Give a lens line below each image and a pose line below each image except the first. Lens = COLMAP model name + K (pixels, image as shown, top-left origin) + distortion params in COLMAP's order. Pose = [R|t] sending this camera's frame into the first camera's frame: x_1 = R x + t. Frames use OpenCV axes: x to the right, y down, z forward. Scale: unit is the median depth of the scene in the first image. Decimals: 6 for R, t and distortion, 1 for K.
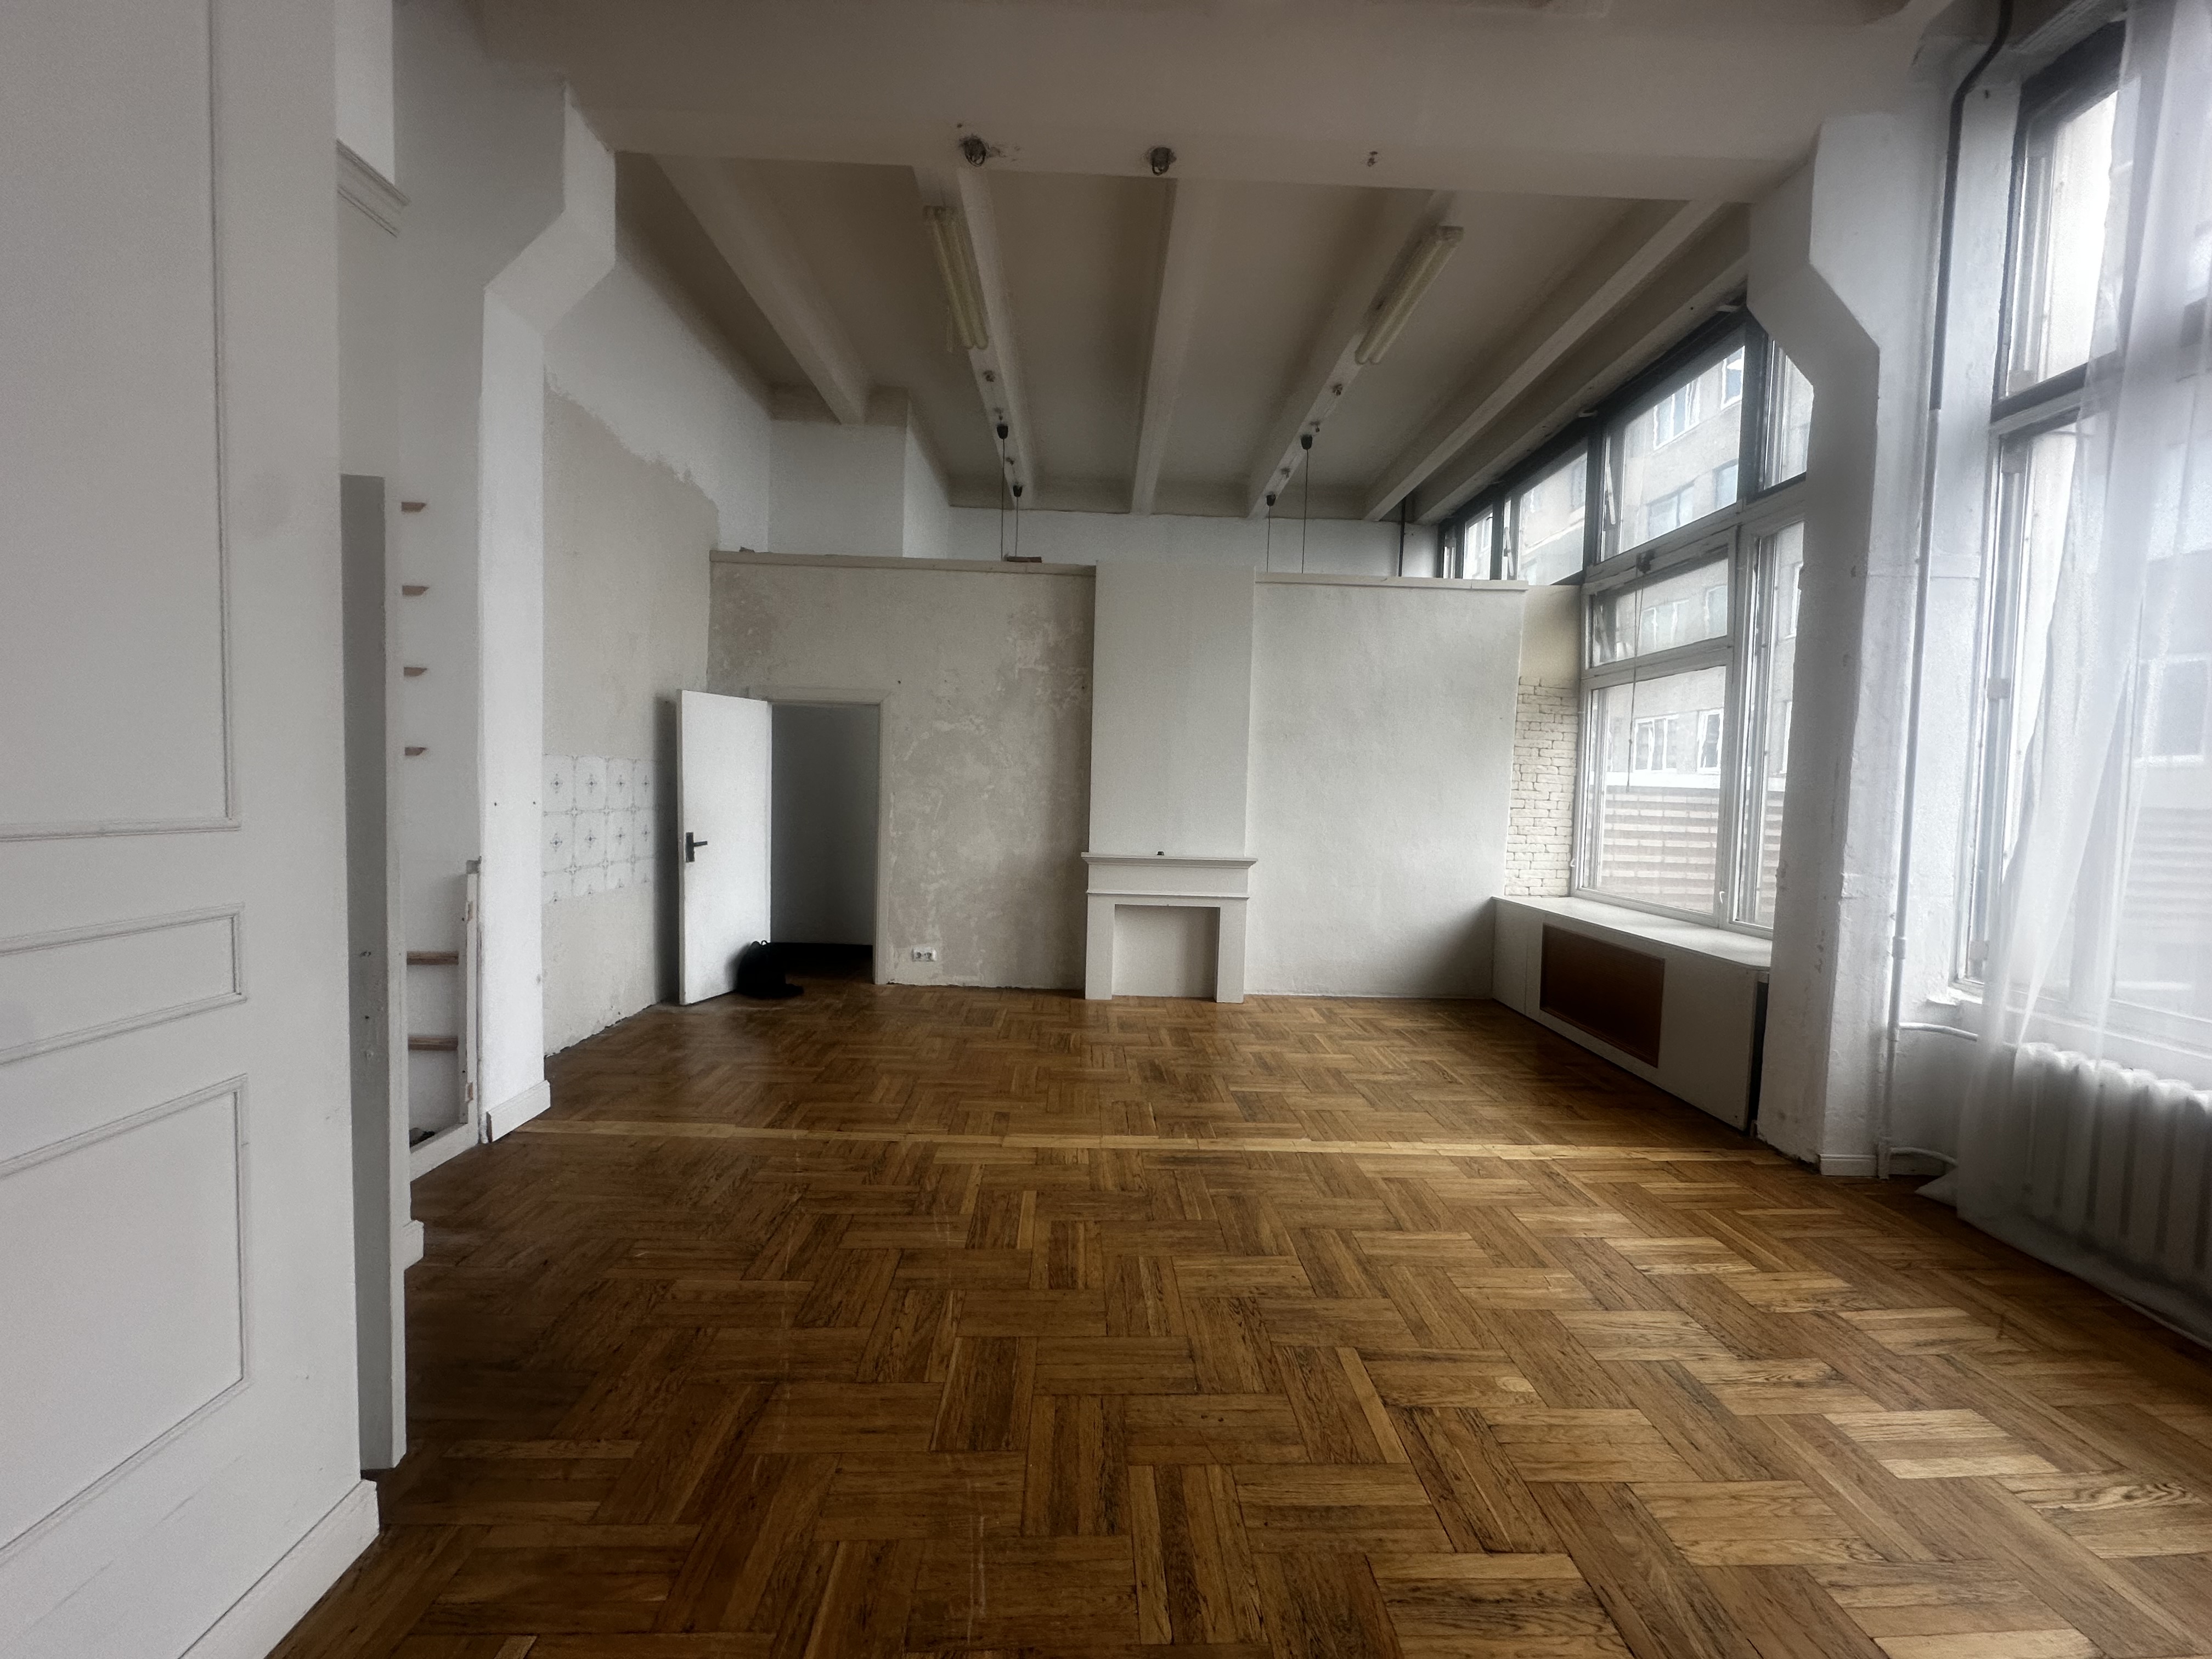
lens RADIAL K [[883.9, 0, 1110.8], [0, 883.9, 829.0], [0, 0, 1]] dist [-0.000211, -0.000060]
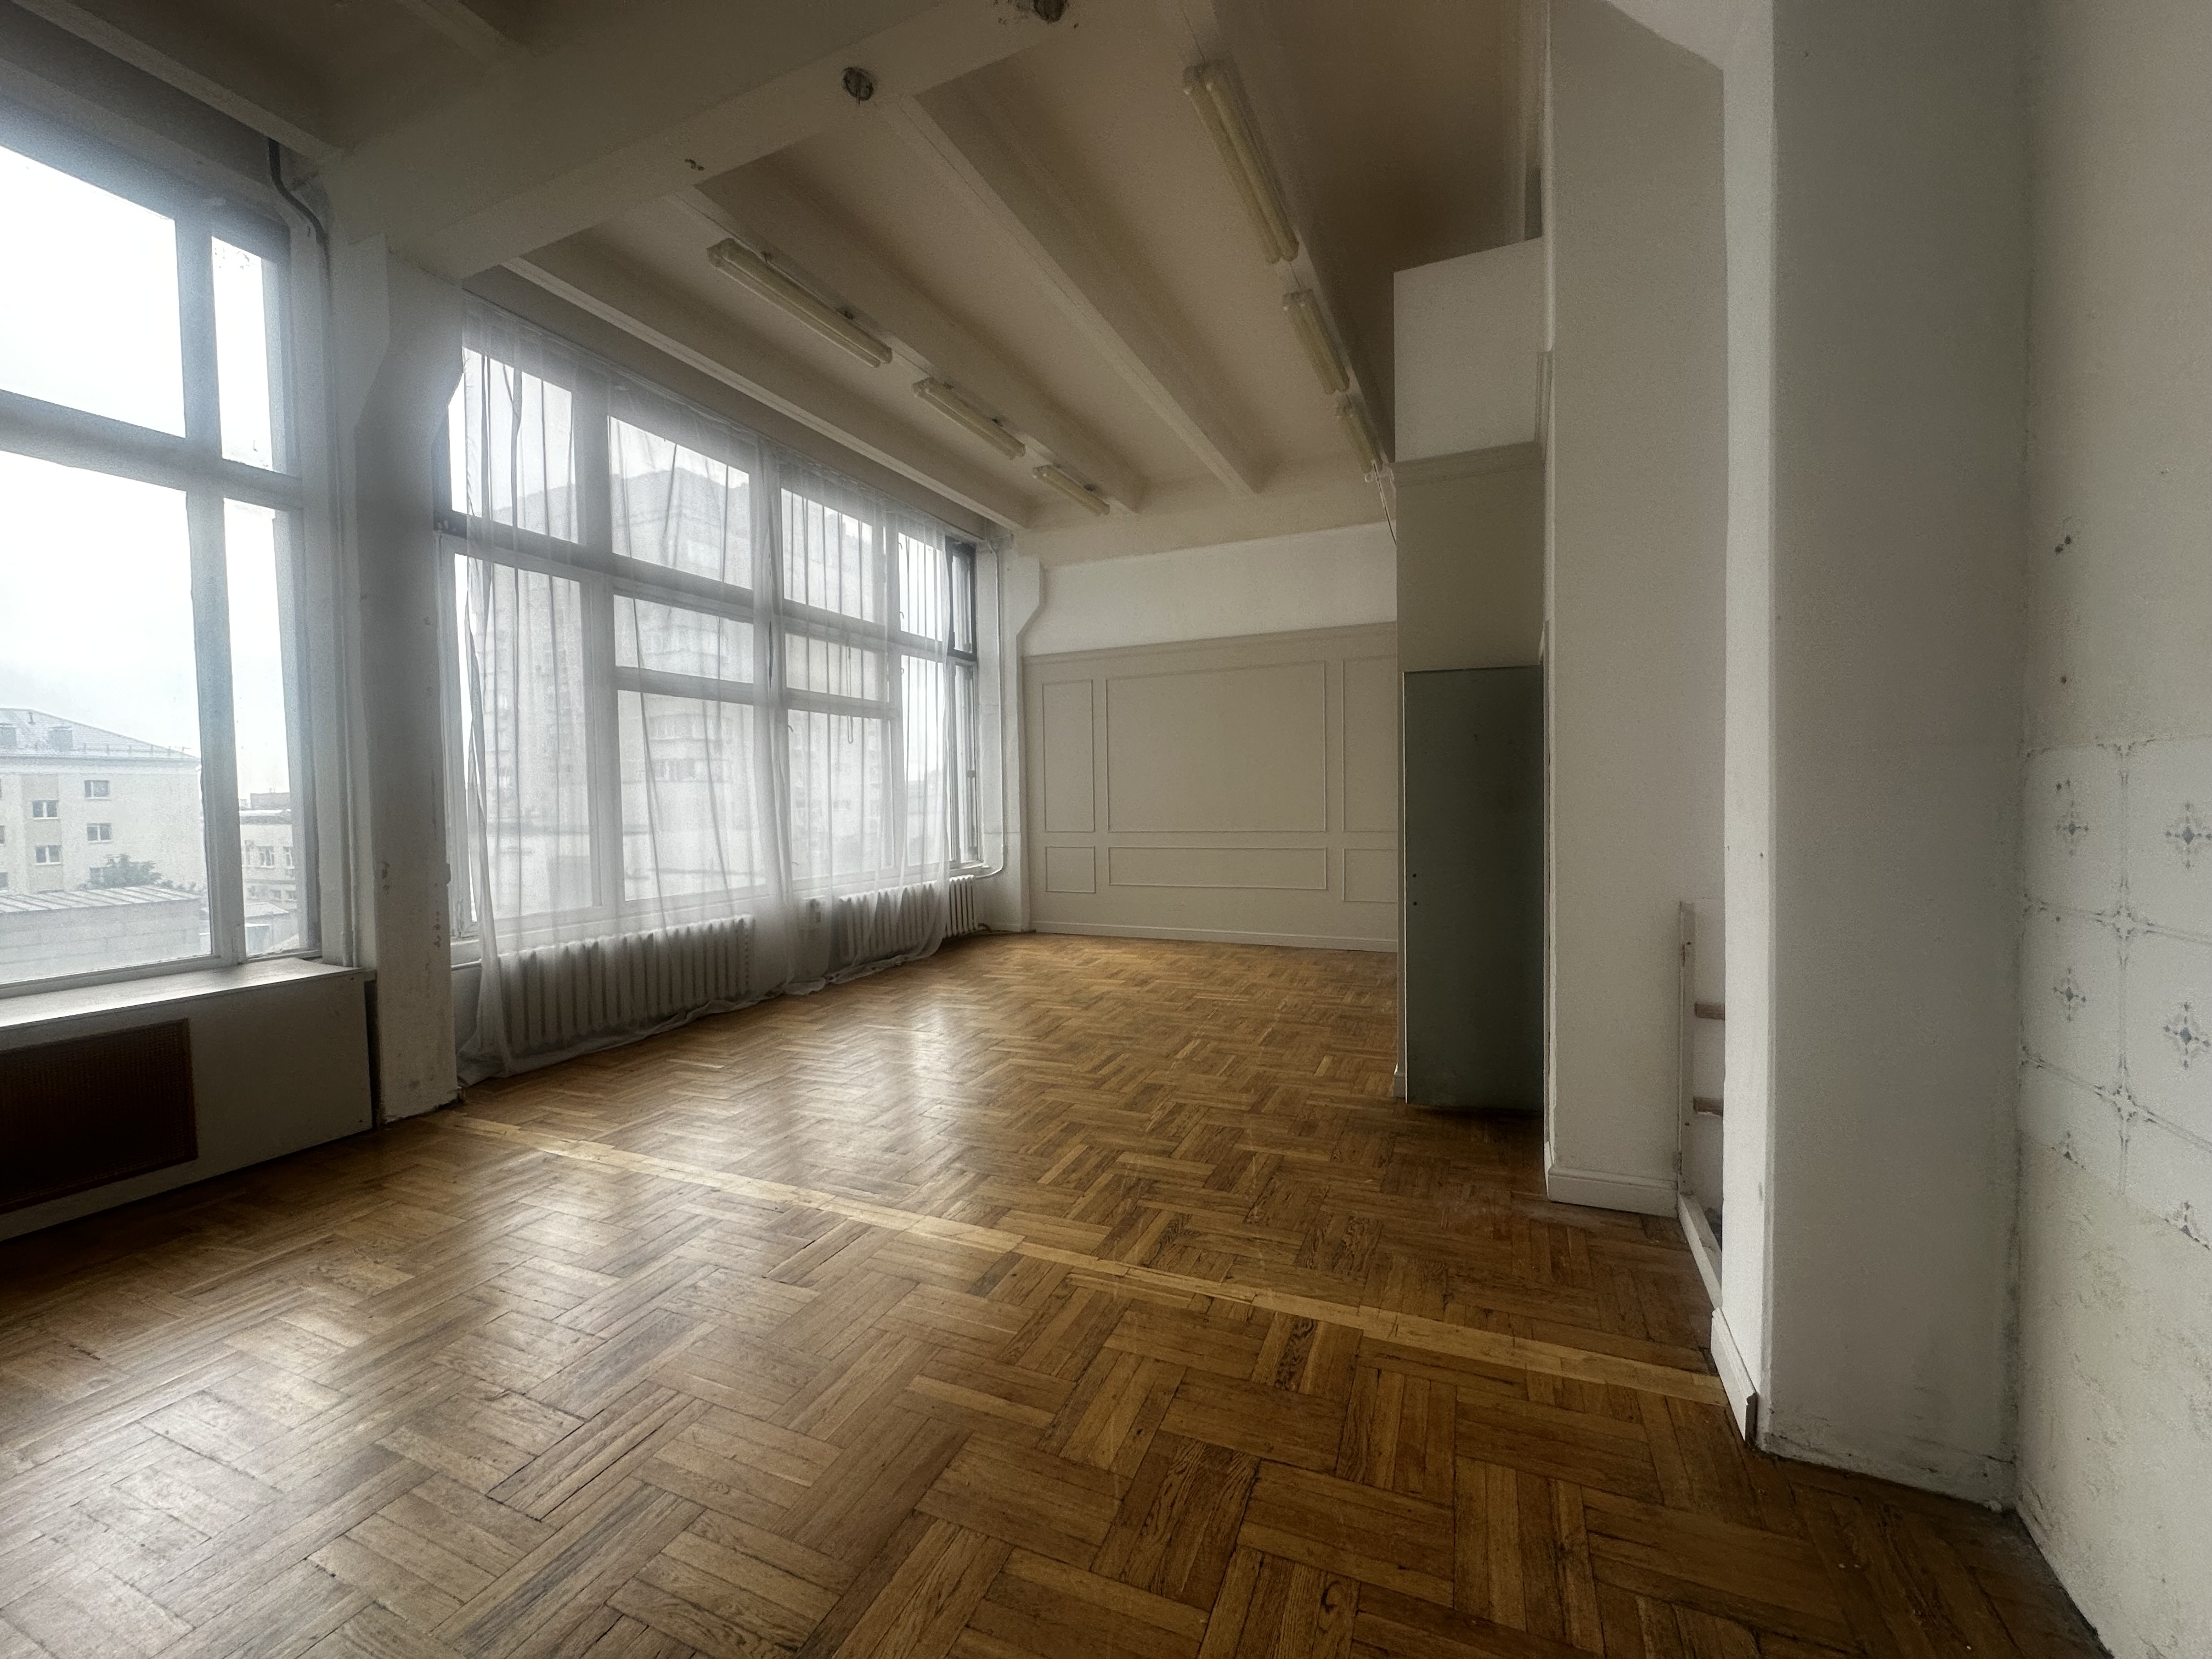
lens RADIAL K [[883.9, 0, 1109.1], [0, 883.9, 824.1], [0, 0, 1]] dist [-0.000211, -0.000060]
pose [[-0.908008, -0.026034, 0.418143, -0.542386], [0.011218, 0.996199, 0.086385, -0.101440], [-0.418802, 0.083129, -0.904265, 1.715809]]
